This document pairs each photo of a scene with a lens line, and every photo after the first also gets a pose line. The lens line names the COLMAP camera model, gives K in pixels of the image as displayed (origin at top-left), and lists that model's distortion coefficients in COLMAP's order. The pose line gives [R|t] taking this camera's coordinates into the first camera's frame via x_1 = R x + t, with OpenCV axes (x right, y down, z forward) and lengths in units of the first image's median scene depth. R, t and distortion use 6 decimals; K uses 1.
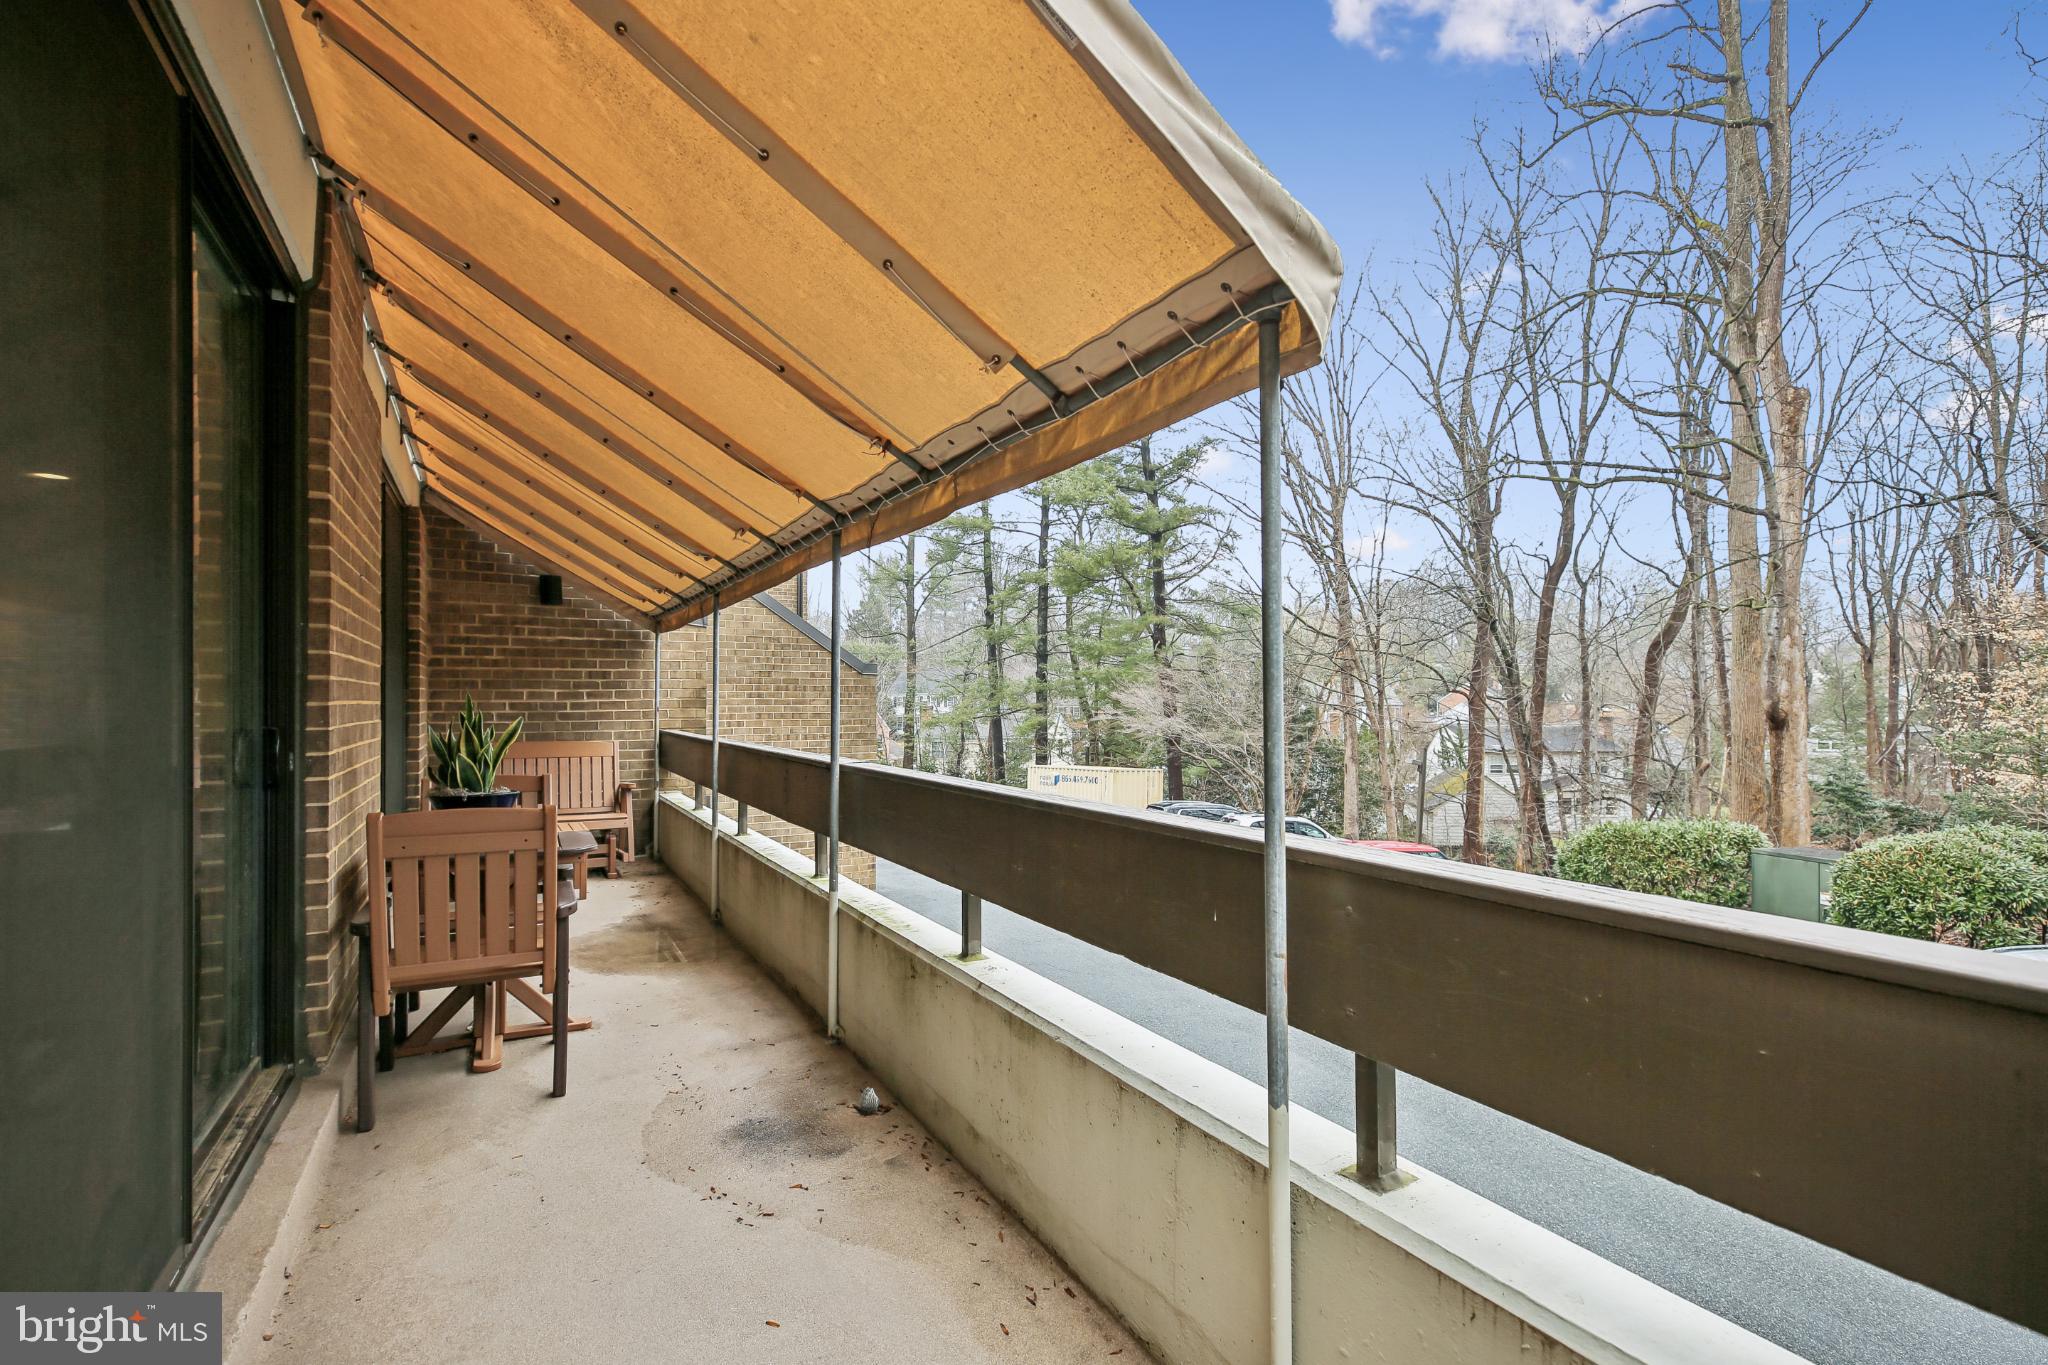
lens RADIAL K [[1010.0, 0, 926.5], [0, 1010.0, 696.2], [0, 0, 1]] dist [0.003740, 0.000056]
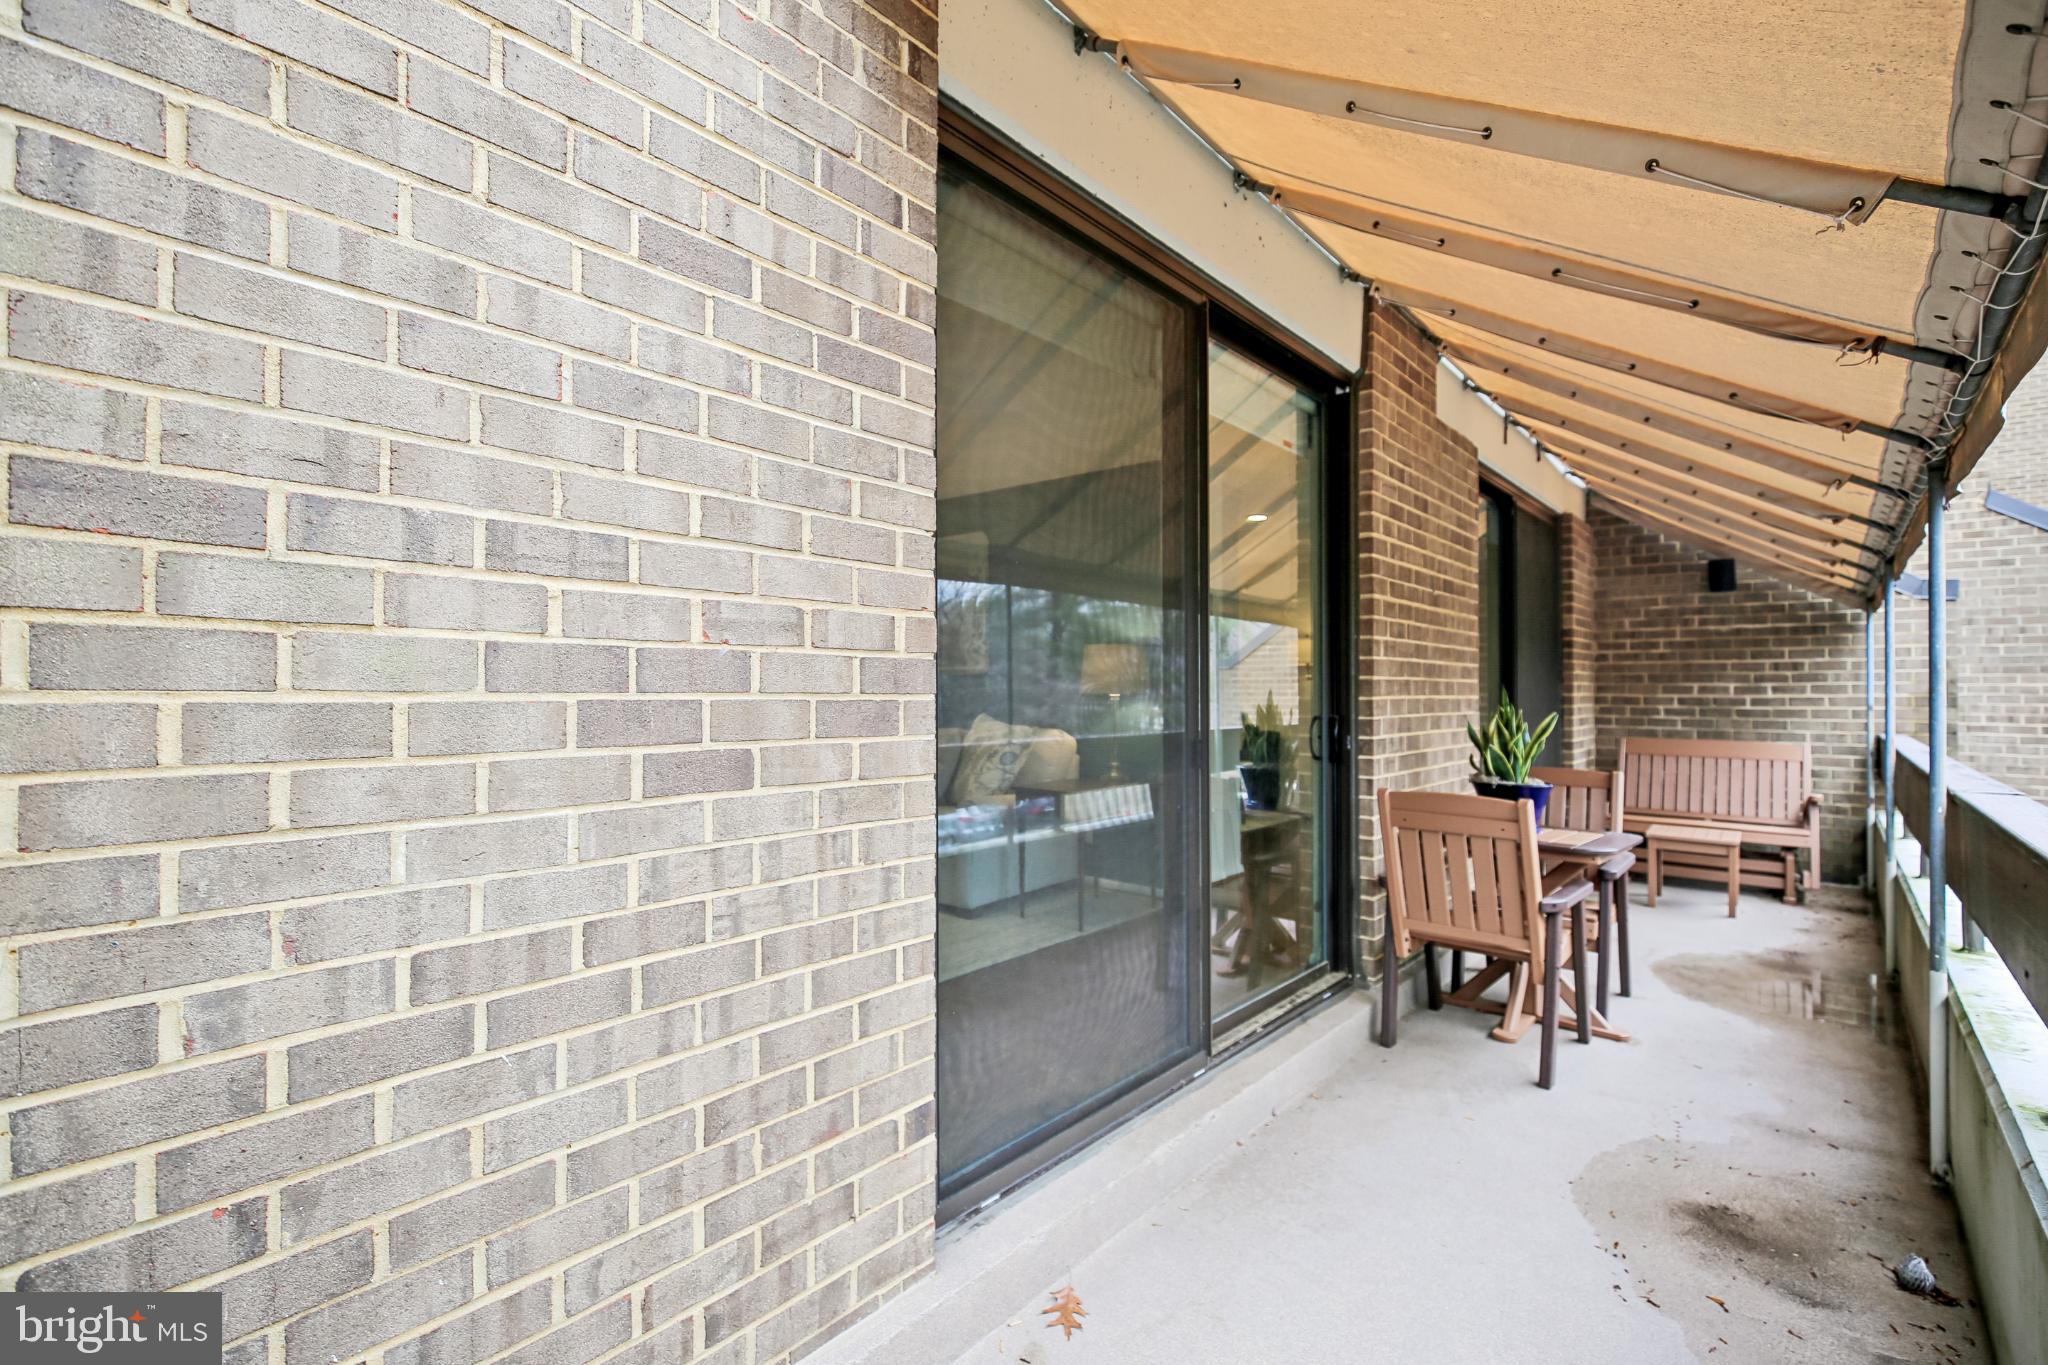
lens RADIAL K [[928.8, 0, 1025.8], [0, 928.8, 679.1], [0, 0, 1]] dist [0.005180, -0.001074]
pose [[0.330502, -0.007070, -0.943779, 0.219641], [0.000978, 0.999974, -0.007149, -0.005375], [0.943805, 0.001440, 0.330500, 0.125267]]
